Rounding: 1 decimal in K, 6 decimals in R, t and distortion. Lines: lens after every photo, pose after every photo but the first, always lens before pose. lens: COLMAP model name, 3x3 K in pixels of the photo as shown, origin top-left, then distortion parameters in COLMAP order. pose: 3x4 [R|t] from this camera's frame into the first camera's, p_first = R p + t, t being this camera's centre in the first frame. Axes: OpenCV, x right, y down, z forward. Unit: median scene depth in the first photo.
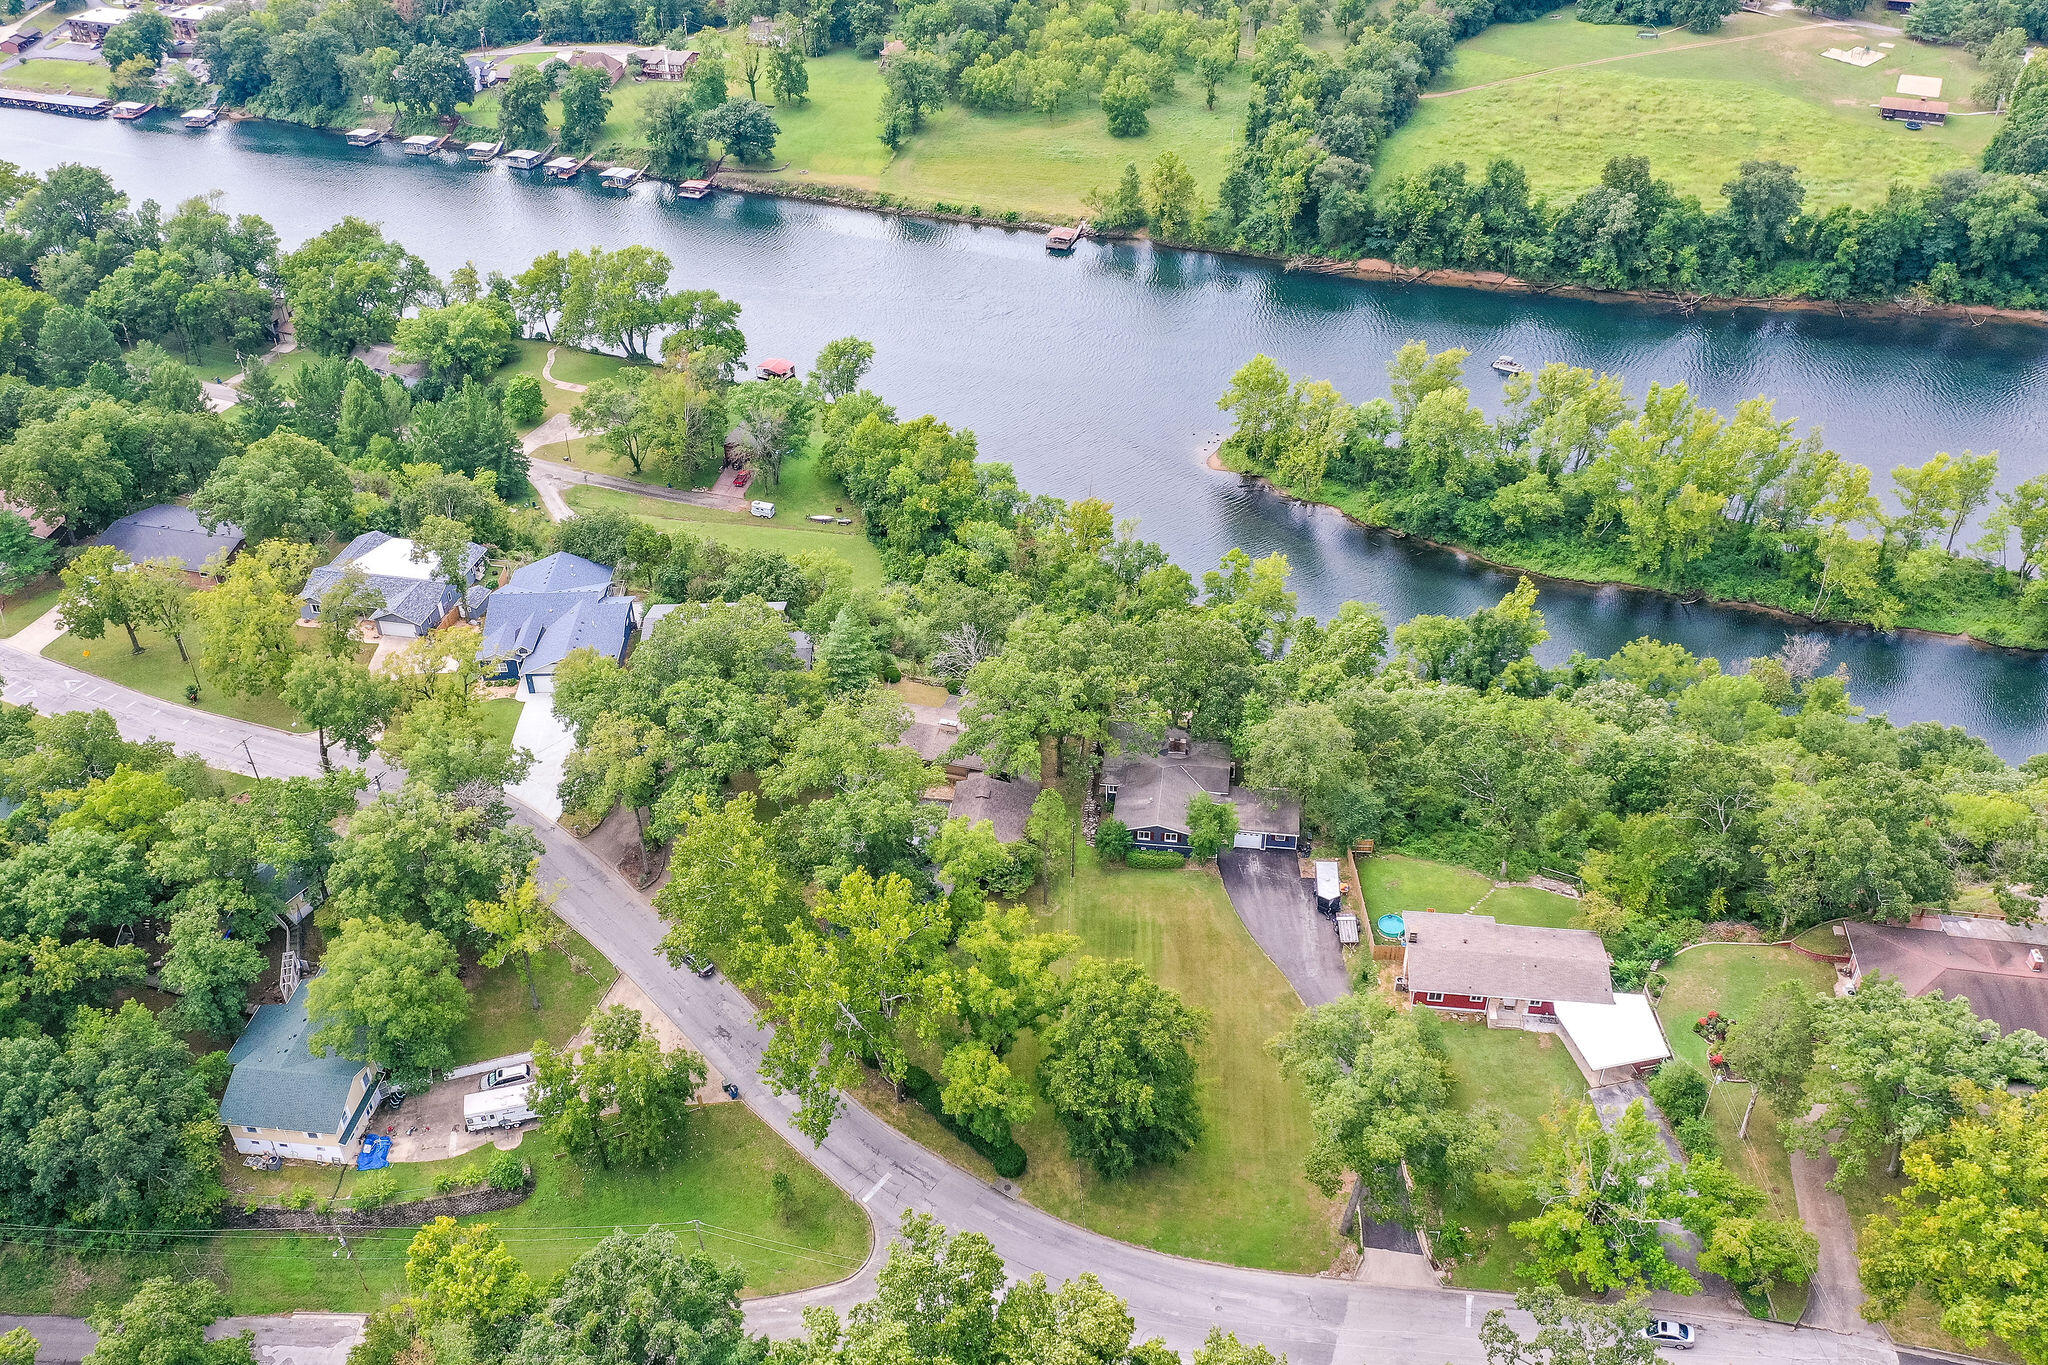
lens RADIAL K [[1795.5, 0, 1024.0], [0, 1795.5, 682.5], [0, 0, 1]] dist [0.010757, -0.014577]
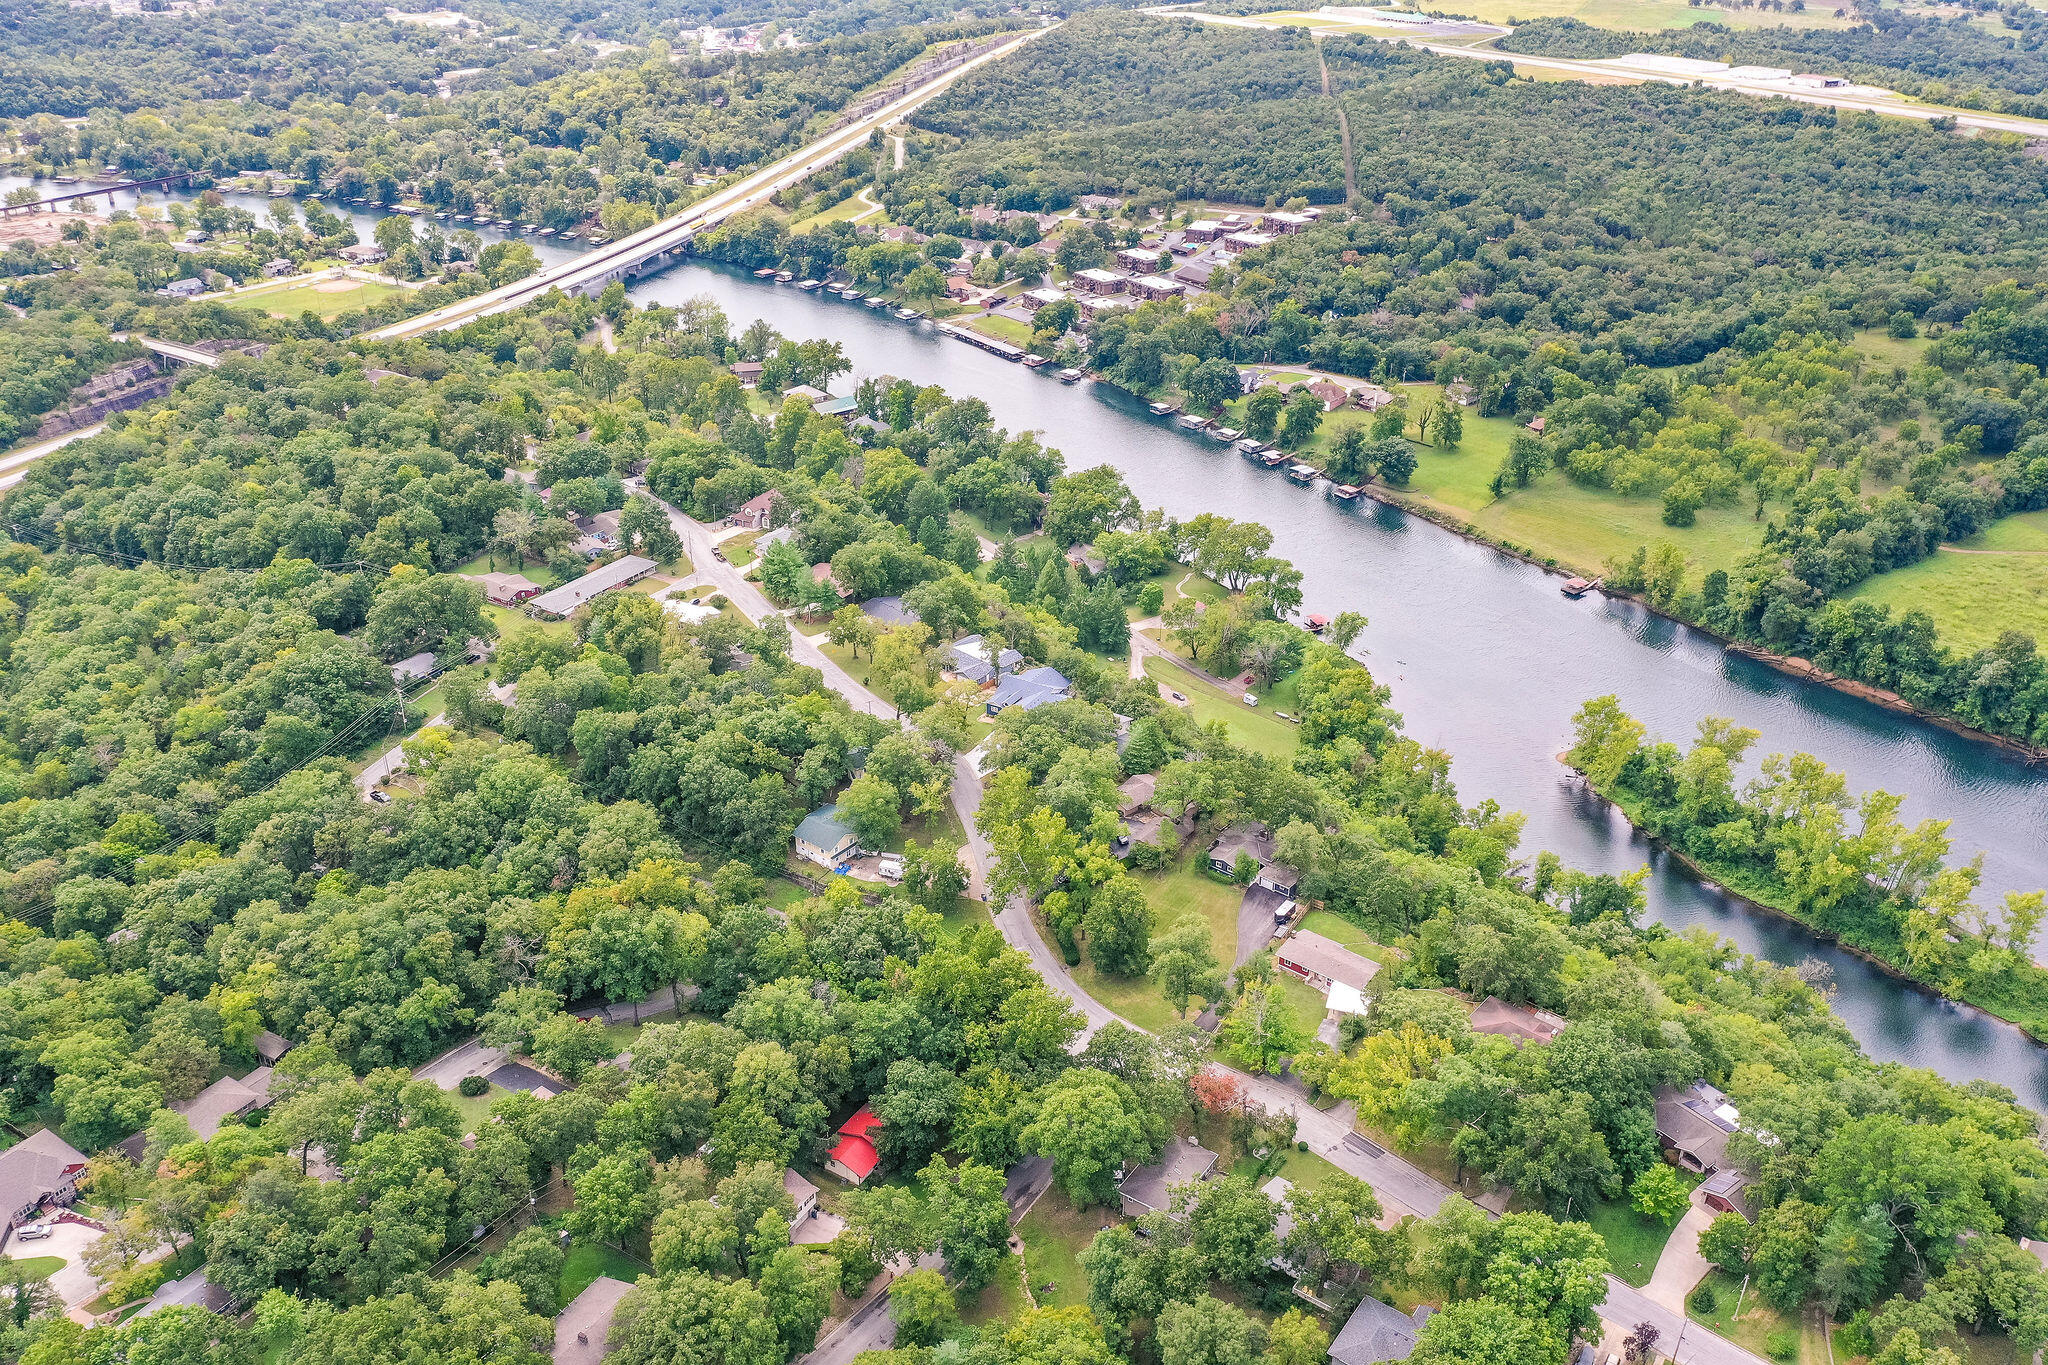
lens RADIAL K [[1795.5, 0, 1024.0], [0, 1795.5, 682.5], [0, 0, 1]] dist [0.010757, -0.014577]
pose [[0.856626, 0.264088, -0.443226, 0.300641], [-0.319956, 0.945845, -0.054816, 0.030408], [0.404747, 0.188770, 0.894732, -0.386500]]
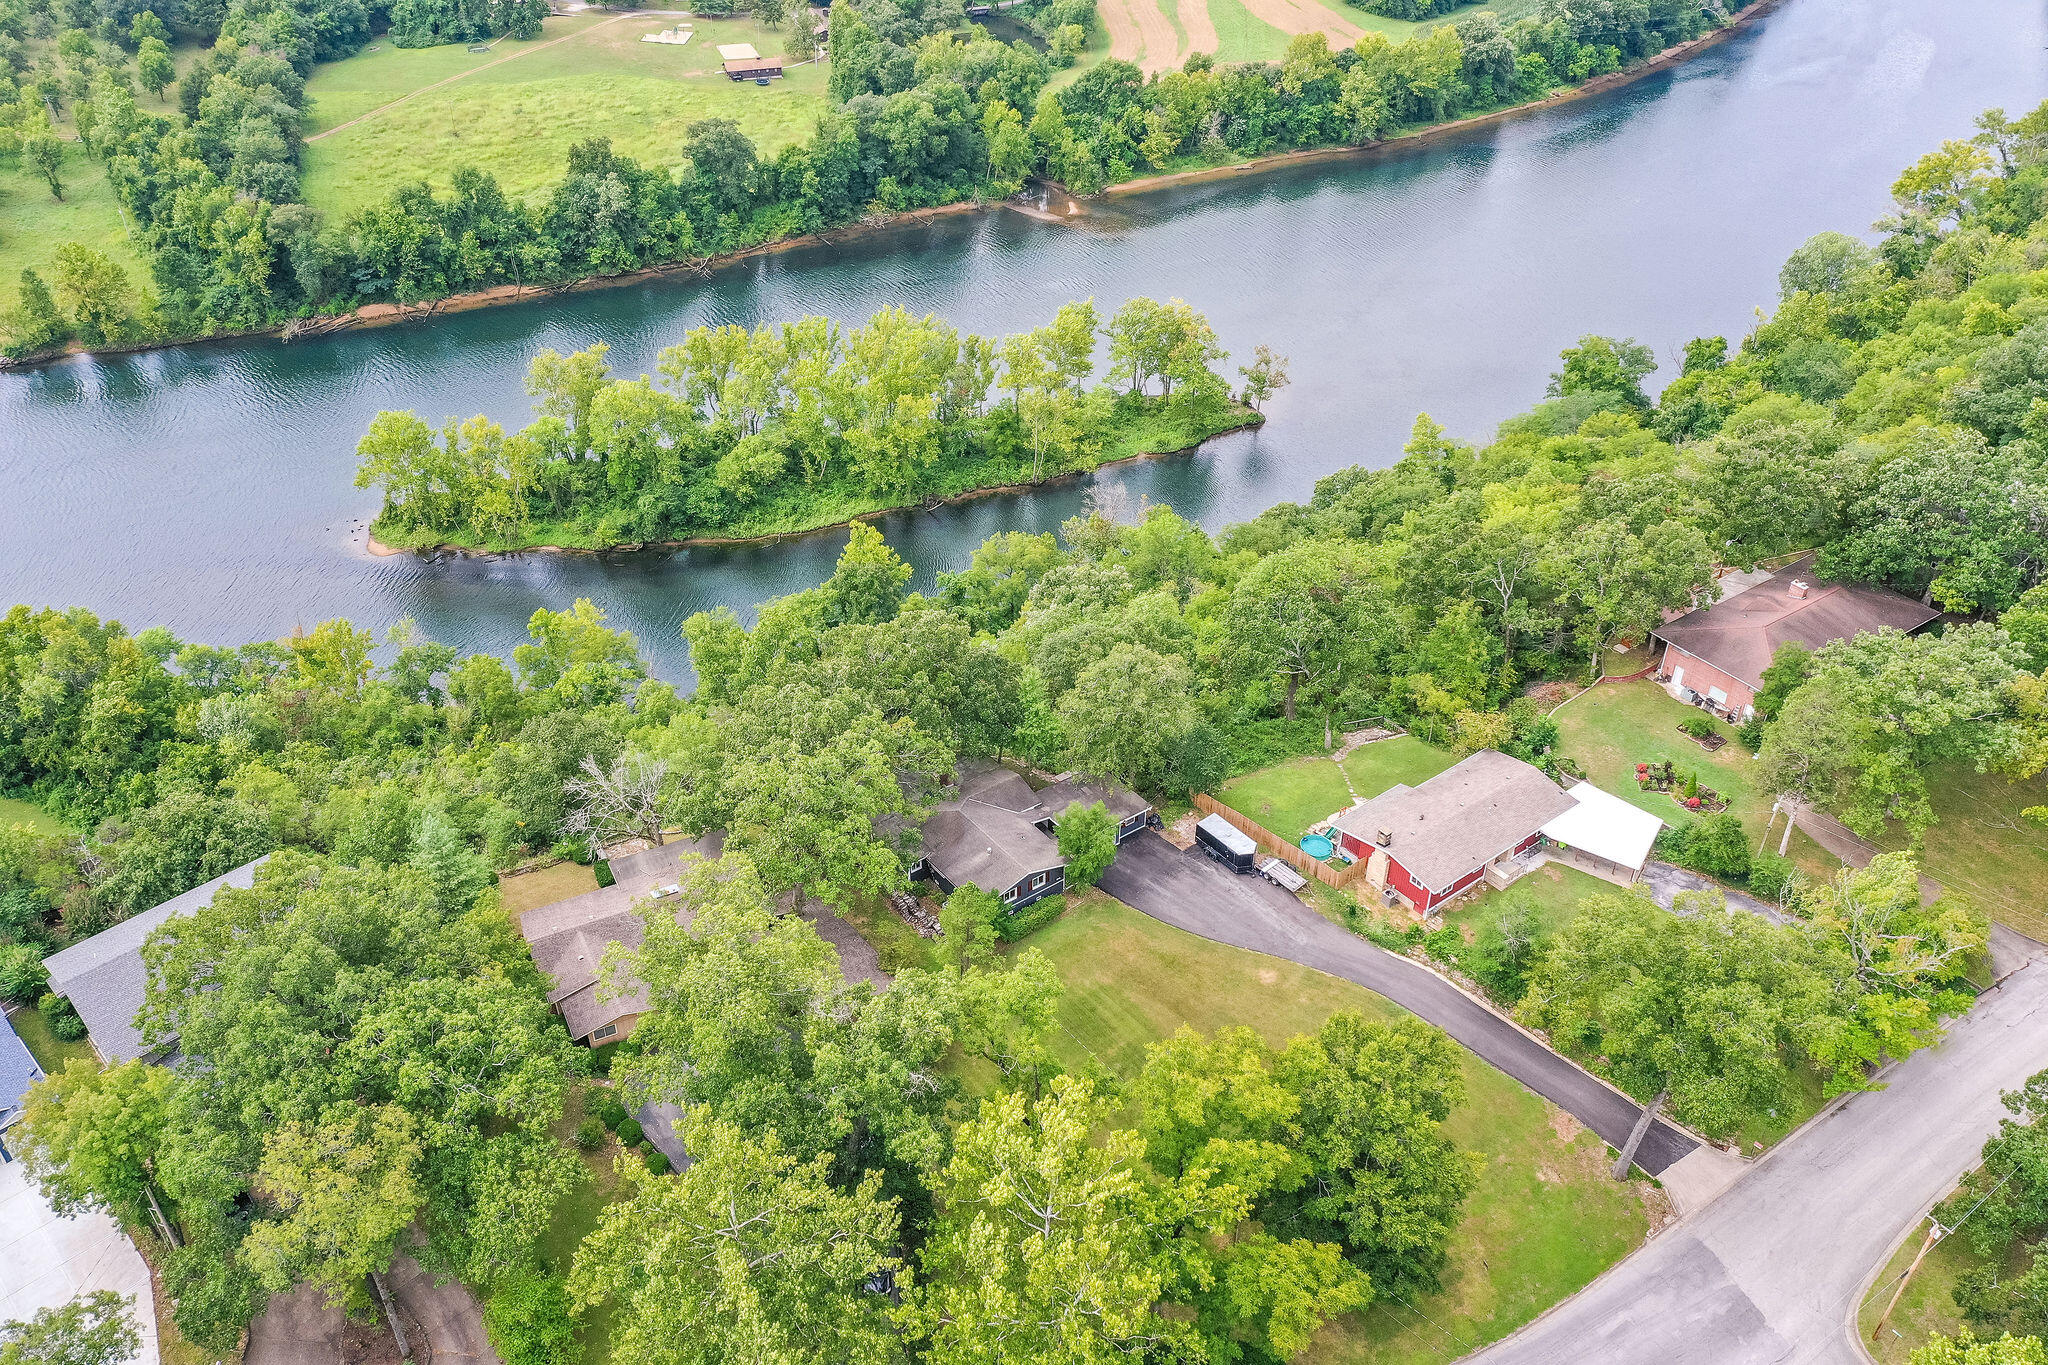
lens RADIAL K [[1599.0, 0, 1024.0], [0, 1599.0, 682.5], [0, 0, 1]] dist [-0.001566, 0.002073]
pose [[0.706892, -0.379568, 0.596851, -0.129863], [0.387300, 0.913790, 0.122419, -0.033549], [-0.591863, 0.144624, 0.792958, 0.198094]]
